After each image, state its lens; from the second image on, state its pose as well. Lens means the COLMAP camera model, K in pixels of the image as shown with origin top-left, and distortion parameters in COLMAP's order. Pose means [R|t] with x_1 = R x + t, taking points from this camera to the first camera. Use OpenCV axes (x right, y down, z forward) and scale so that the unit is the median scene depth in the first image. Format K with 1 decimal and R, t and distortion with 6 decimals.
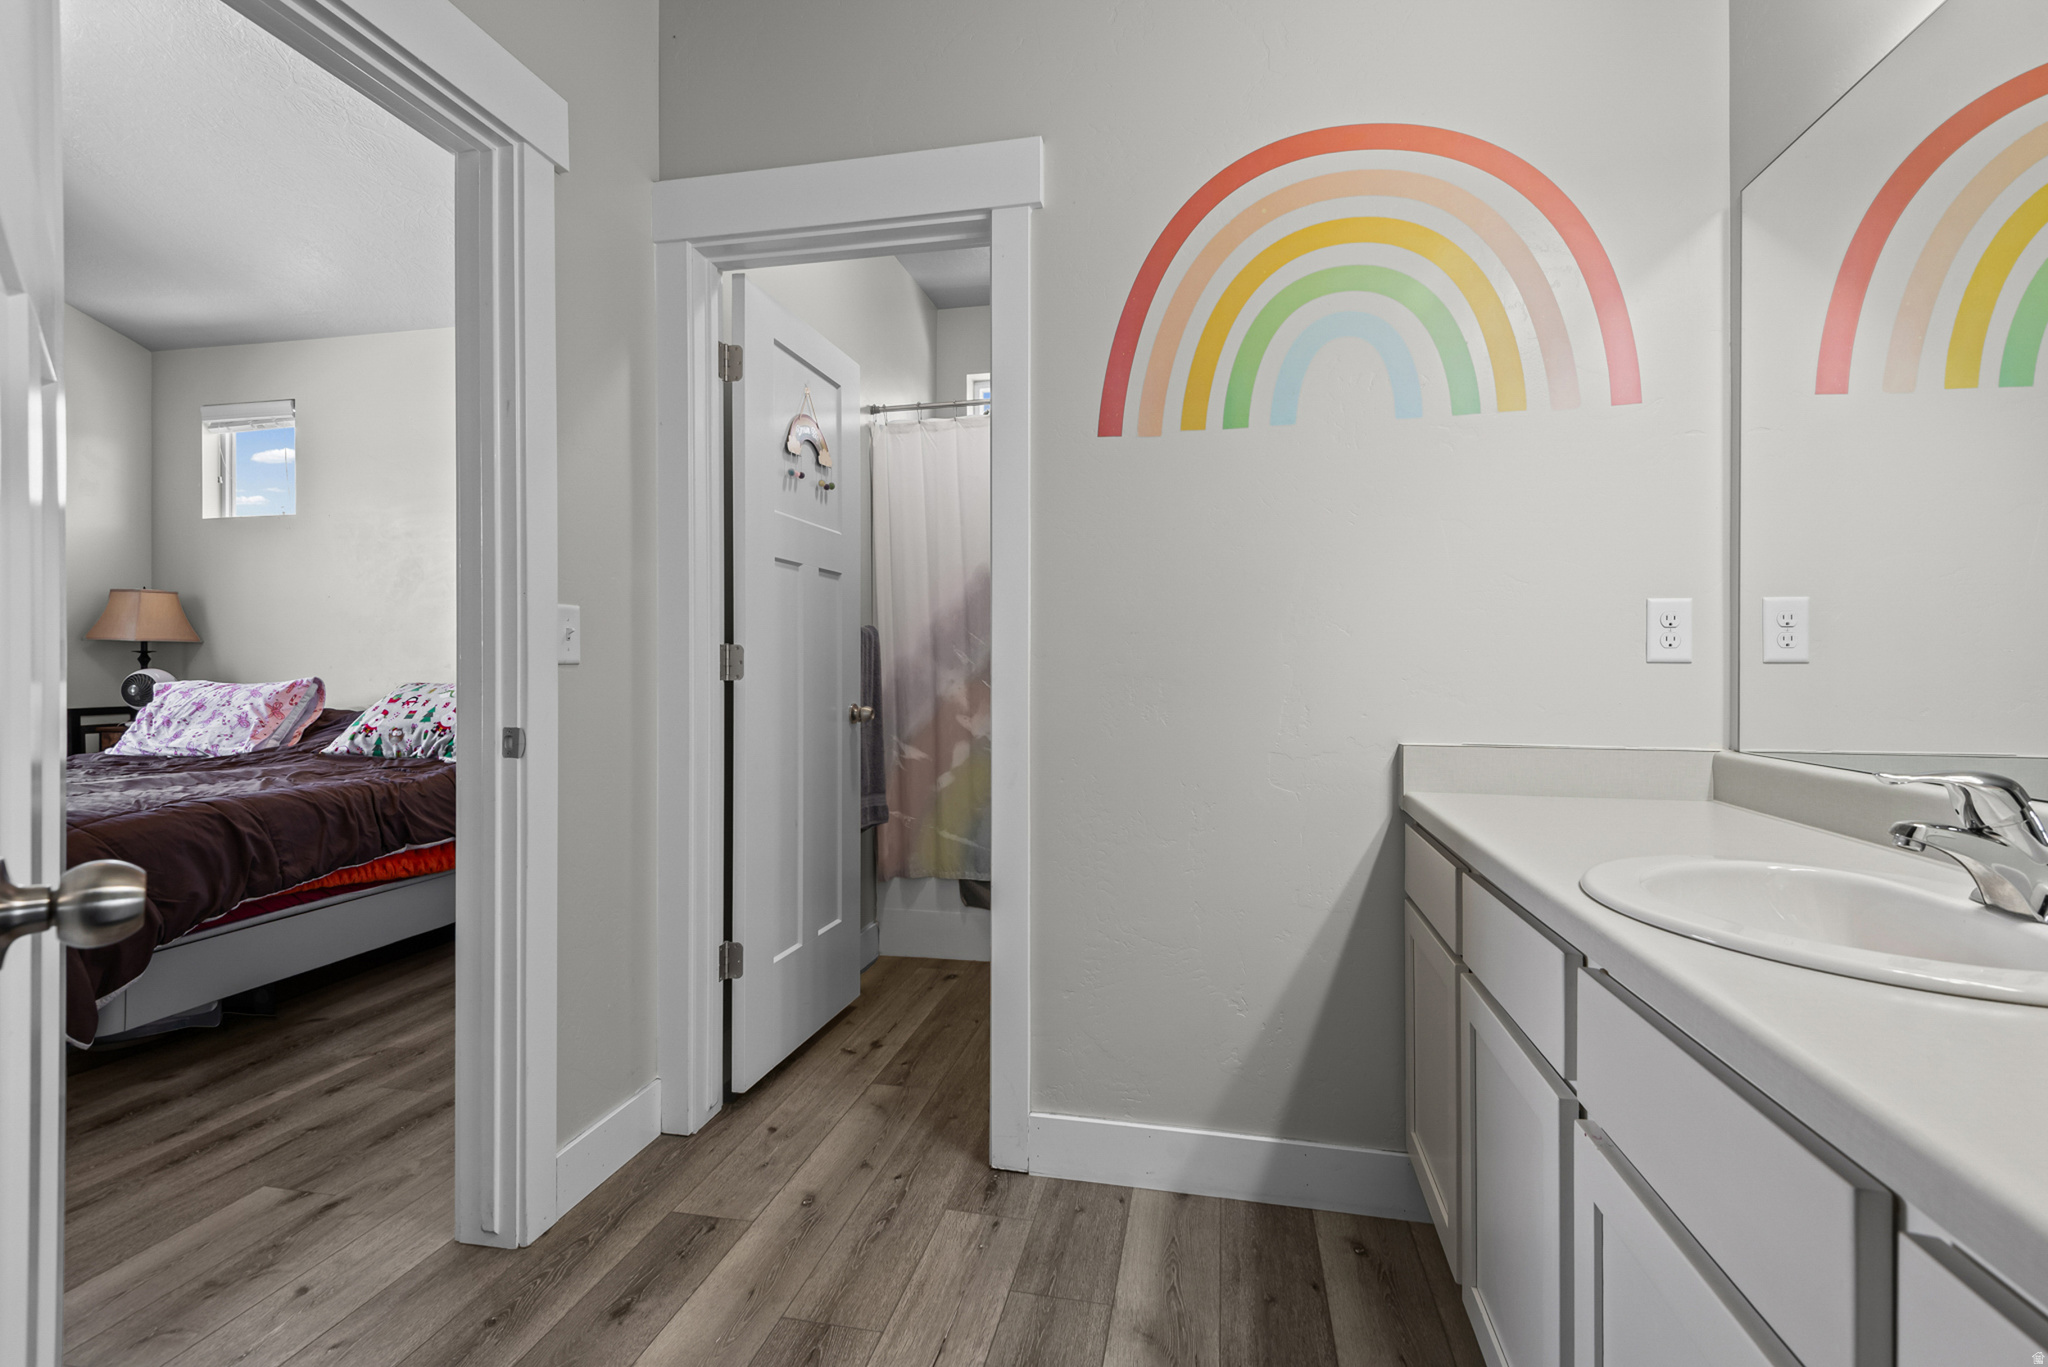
lens RADIAL K [[934.6, 0, 1024.1], [0, 934.6, 676.8], [0, 0, 1]] dist [0.000584, -0.000183]
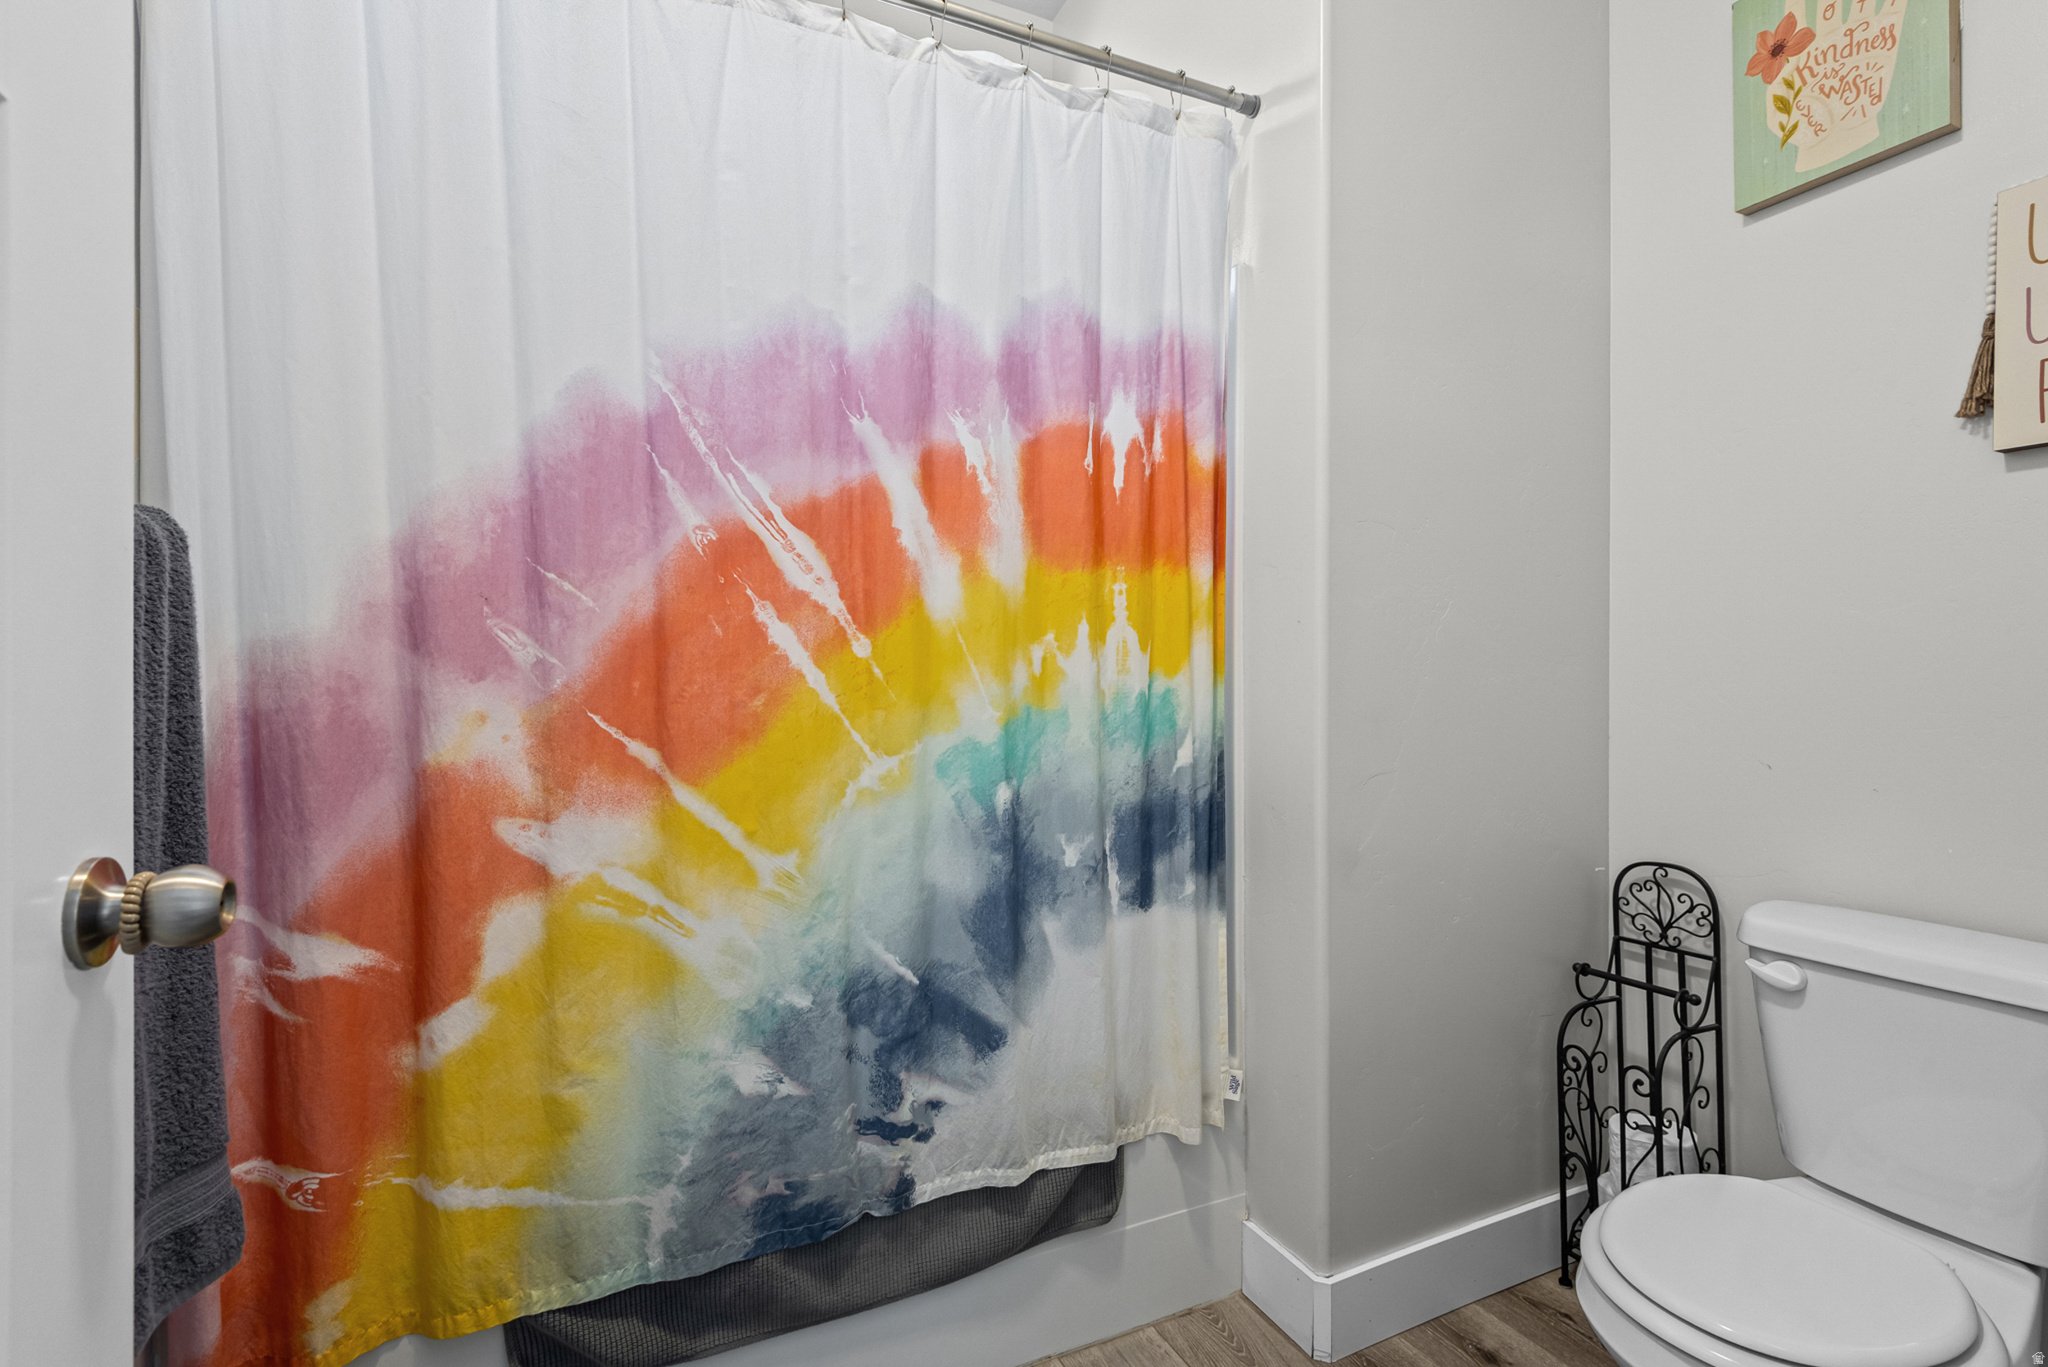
lens RADIAL K [[934.6, 0, 1022.4], [0, 934.6, 686.3], [0, 0, 1]] dist [0.000584, -0.000183]
pose [[0.788665, -0.007042, 0.614783, -0.127748], [0.014302, 0.999874, -0.006893, -0.001086], [-0.614657, 0.014229, 0.788666, 0.627339]]
